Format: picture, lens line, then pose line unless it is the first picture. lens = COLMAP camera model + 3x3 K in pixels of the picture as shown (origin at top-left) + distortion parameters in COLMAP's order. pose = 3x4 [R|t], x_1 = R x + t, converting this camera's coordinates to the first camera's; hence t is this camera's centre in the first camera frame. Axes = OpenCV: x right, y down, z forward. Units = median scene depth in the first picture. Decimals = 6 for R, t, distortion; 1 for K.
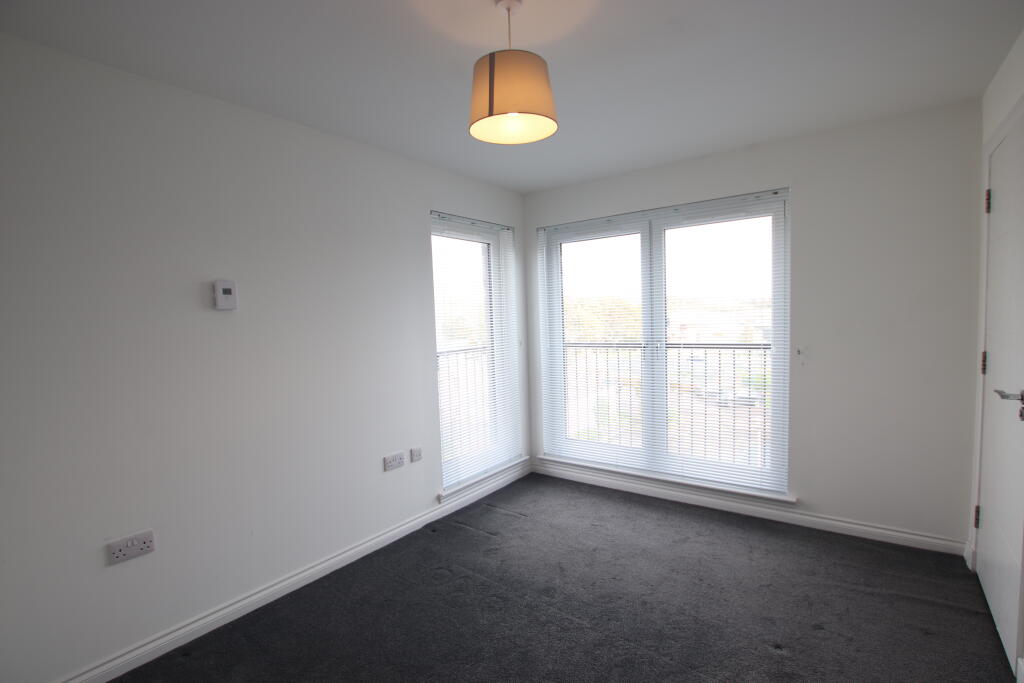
lens RADIAL K [[479.1, 0, 538.1], [0, 479.1, 345.9], [0, 0, 1]] dist [-0.001064, -0.000222]
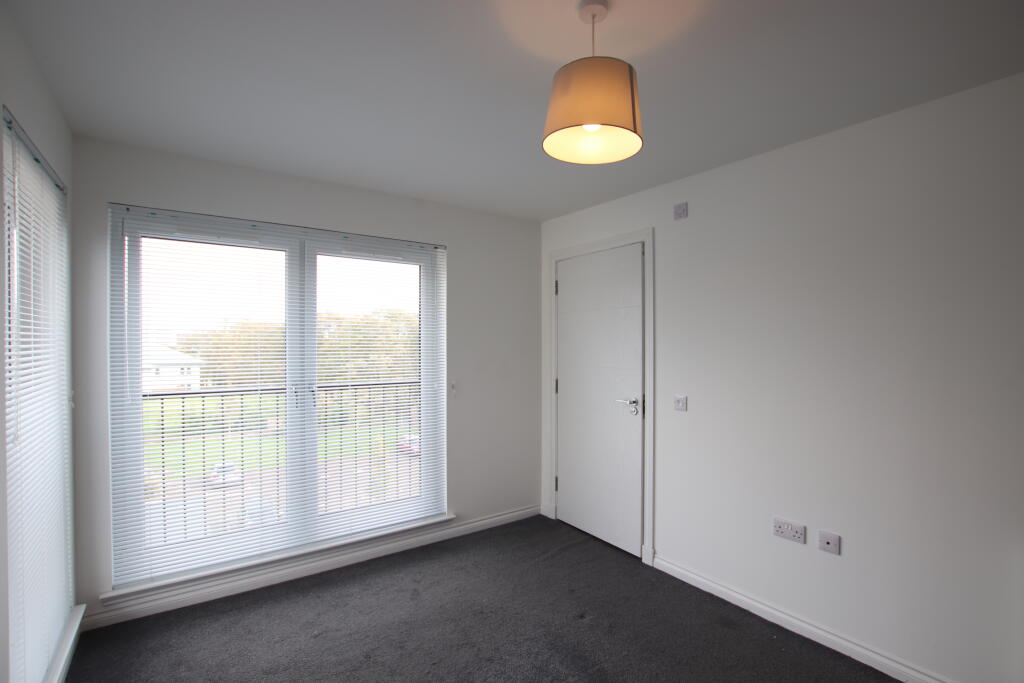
lens RADIAL K [[475.3, 0, 508.9], [0, 475.3, 349.9], [0, 0, 1]] dist [-0.018401, -0.000233]
pose [[0.342525, 0.022477, 0.939240, -0.460574], [0.048069, 0.997985, -0.041413, -0.020797], [-0.938278, 0.059333, 0.340755, 0.436045]]
